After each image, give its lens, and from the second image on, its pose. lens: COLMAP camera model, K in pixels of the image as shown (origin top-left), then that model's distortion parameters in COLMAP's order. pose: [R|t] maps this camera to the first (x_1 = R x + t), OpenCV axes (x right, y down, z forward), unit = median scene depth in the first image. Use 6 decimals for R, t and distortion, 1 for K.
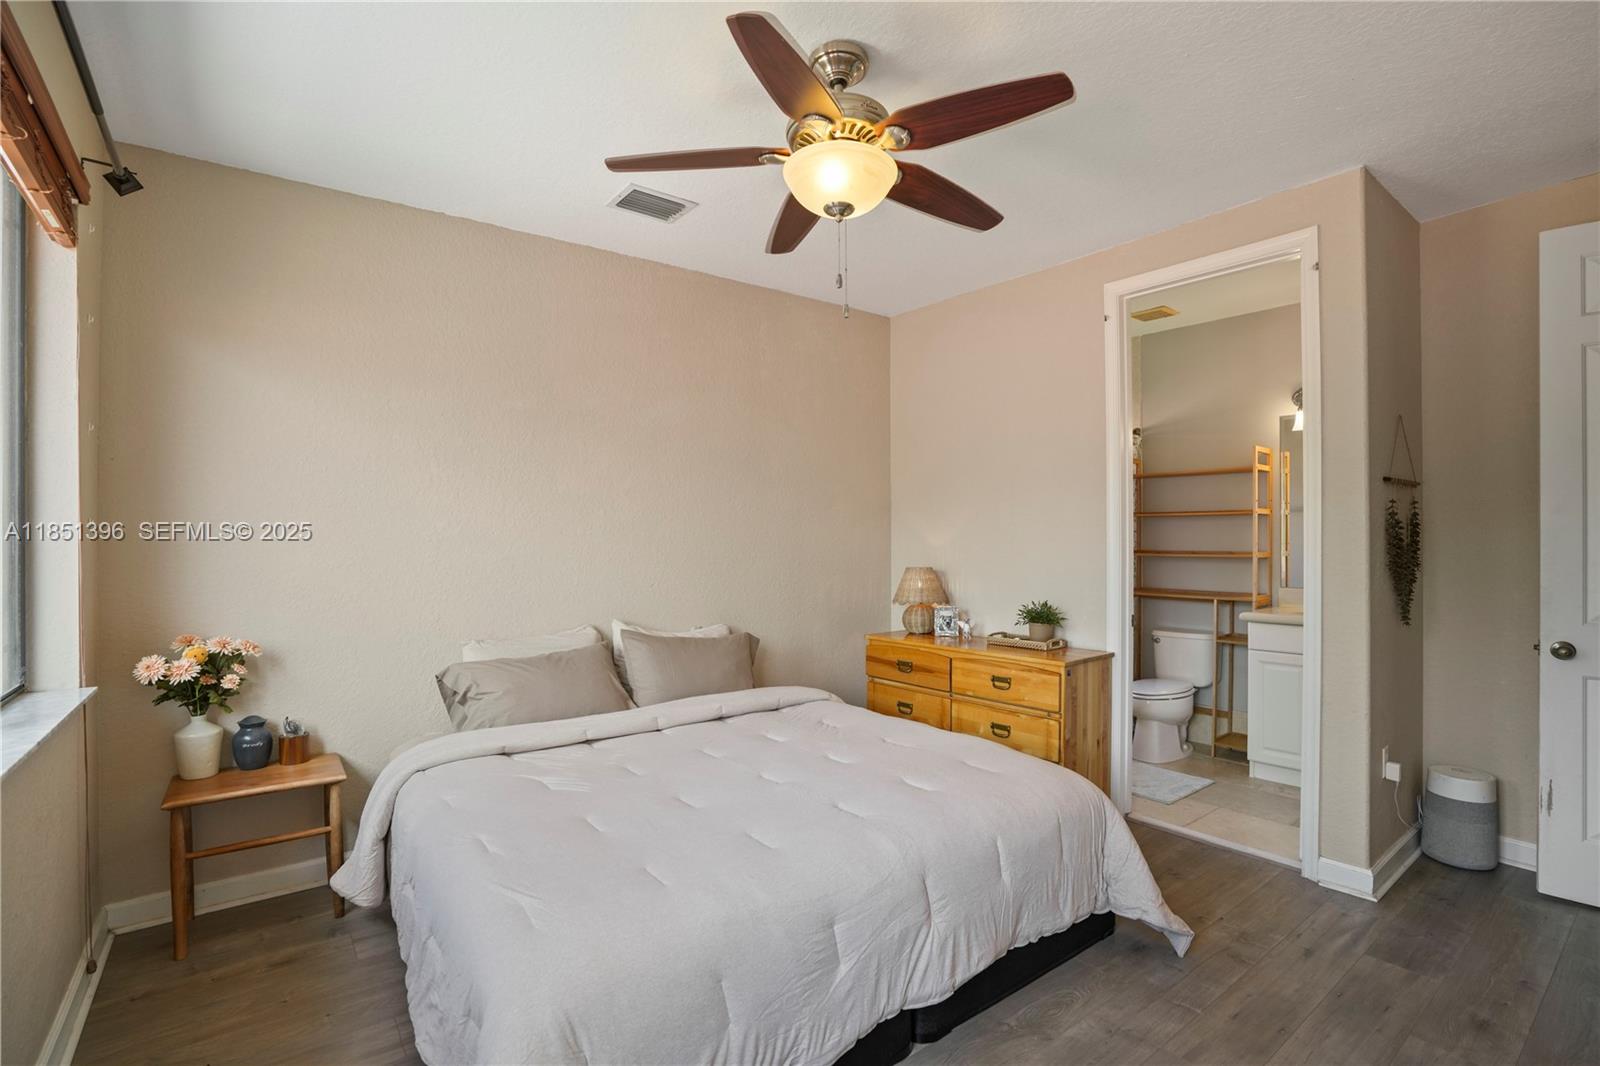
lens RADIAL K [[745.9, 0, 807.6], [0, 745.9, 534.6], [0, 0, 1]] dist [-0.063382, 0.022938]
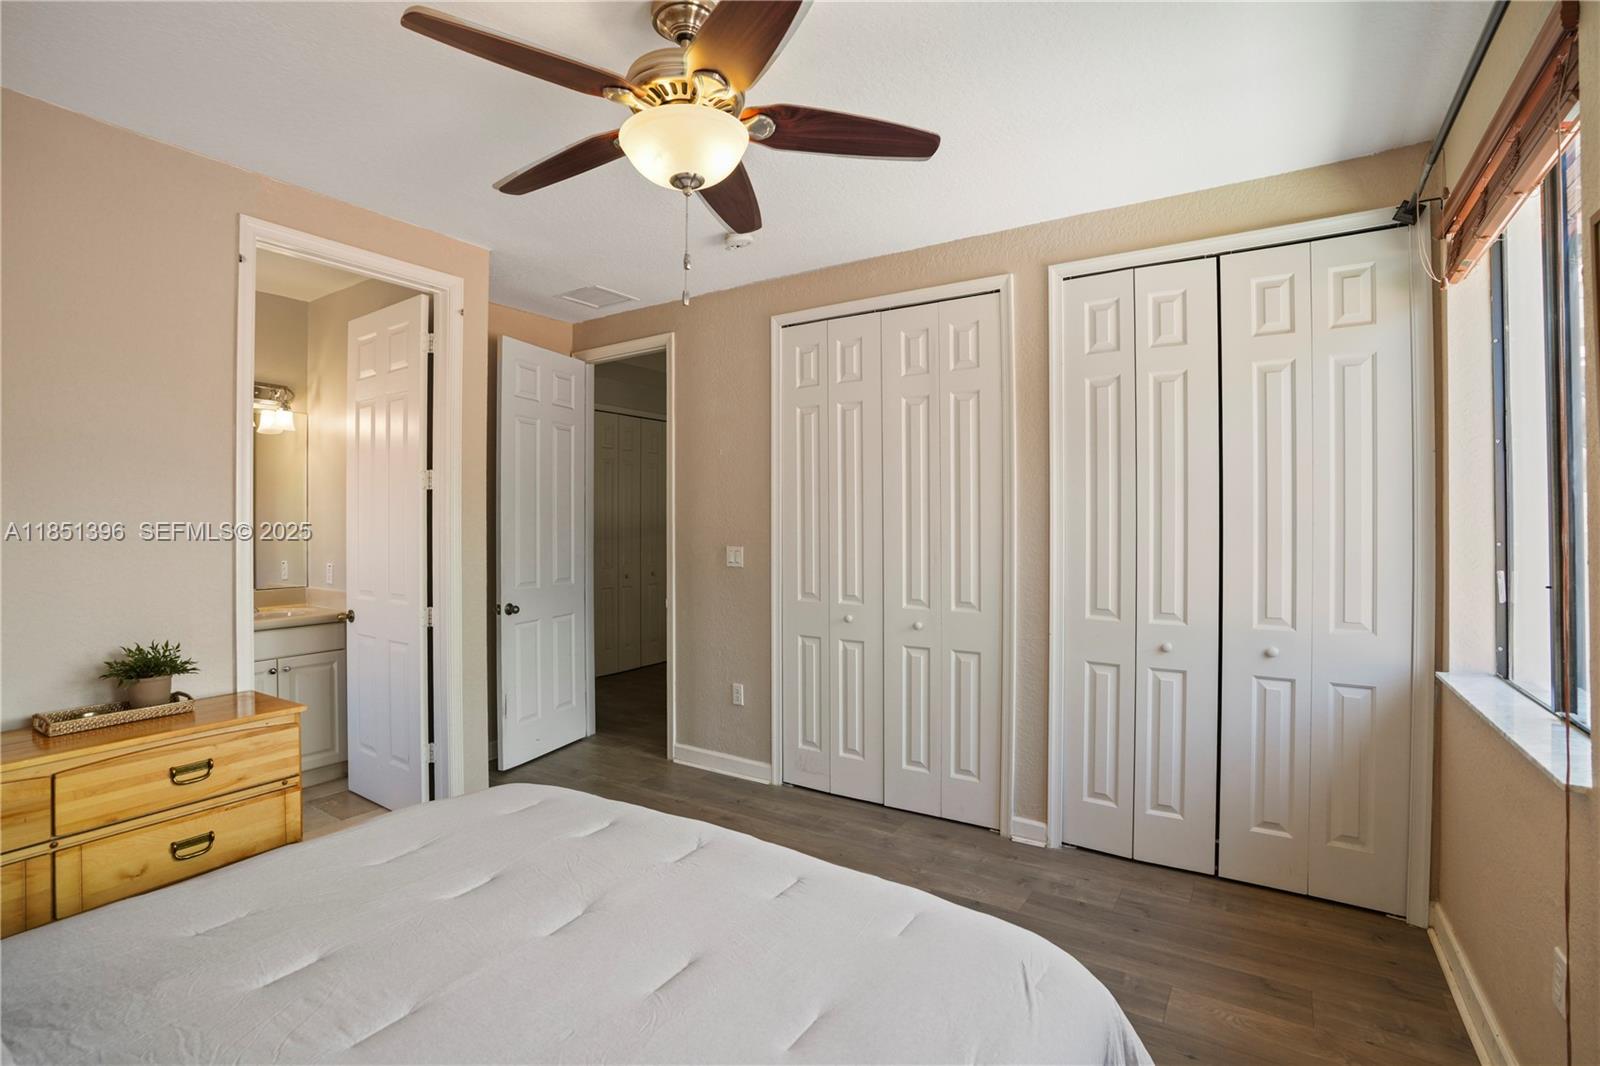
lens RADIAL K [[745.9, 0, 807.6], [0, 745.9, 534.6], [0, 0, 1]] dist [-0.063382, 0.022938]
pose [[-0.338328, -0.014201, 0.940921, -0.568973], [-0.003034, 0.999897, 0.014000, -0.020933], [-0.941023, 0.001882, -0.338337, 0.789371]]
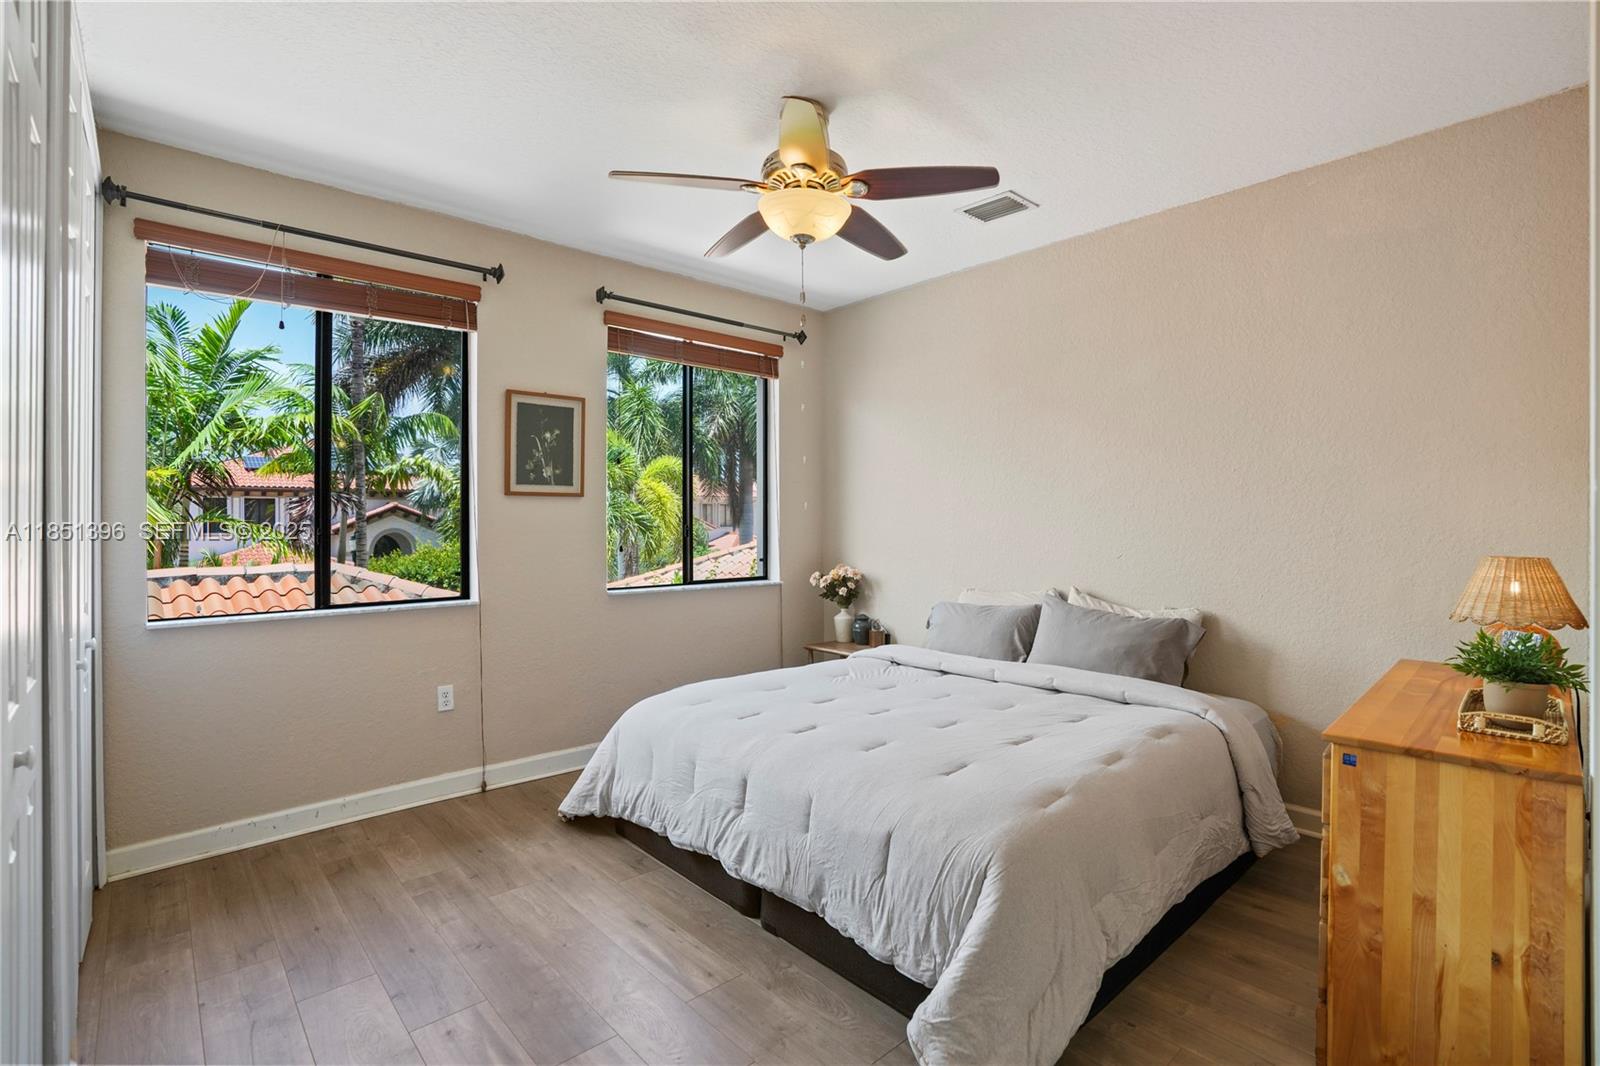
lens RADIAL K [[745.9, 0, 807.6], [0, 745.9, 534.6], [0, 0, 1]] dist [-0.063382, 0.022938]
pose [[0.084849, 0.018810, -0.996216, 0.854588], [0.008094, 0.999776, 0.019567, 0.018658], [0.996361, -0.009724, 0.084678, 0.609320]]
